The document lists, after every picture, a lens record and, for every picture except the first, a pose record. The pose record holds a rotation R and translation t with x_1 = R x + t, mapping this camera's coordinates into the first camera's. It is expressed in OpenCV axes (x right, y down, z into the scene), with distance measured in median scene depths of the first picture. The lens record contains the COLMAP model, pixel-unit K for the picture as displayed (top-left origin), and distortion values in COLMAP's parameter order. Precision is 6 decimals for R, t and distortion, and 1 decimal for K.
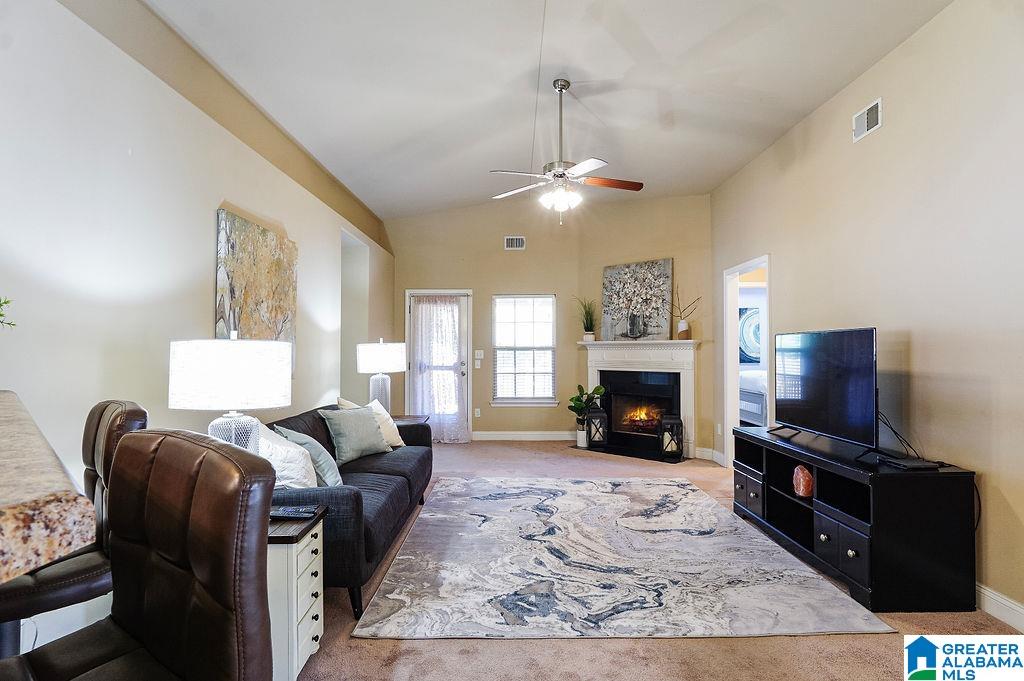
lens RADIAL K [[554.1, 0, 508.3], [0, 554.1, 340.7], [0, 0, 1]] dist [-0.033454, 0.005346]
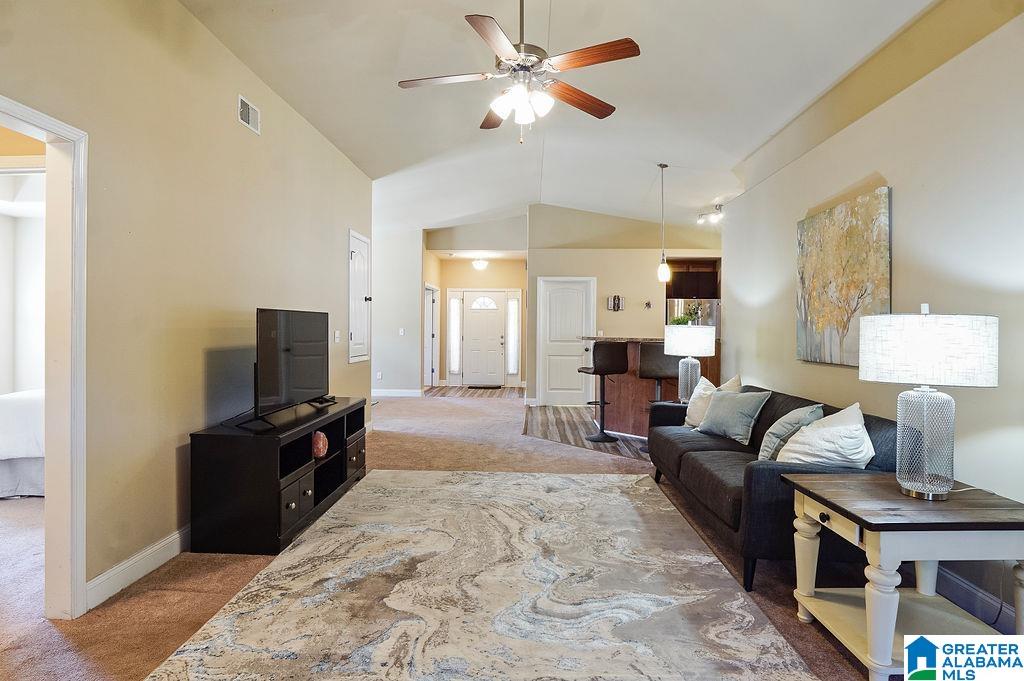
lens RADIAL K [[554.1, 0, 504.1], [0, 554.1, 332.0], [0, 0, 1]] dist [-0.033454, 0.005346]
pose [[-0.999251, -0.005360, 0.038325, 0.085859], [-0.005691, 0.999947, -0.008544, 0.024795], [-0.038278, -0.008756, -0.999229, 1.603164]]
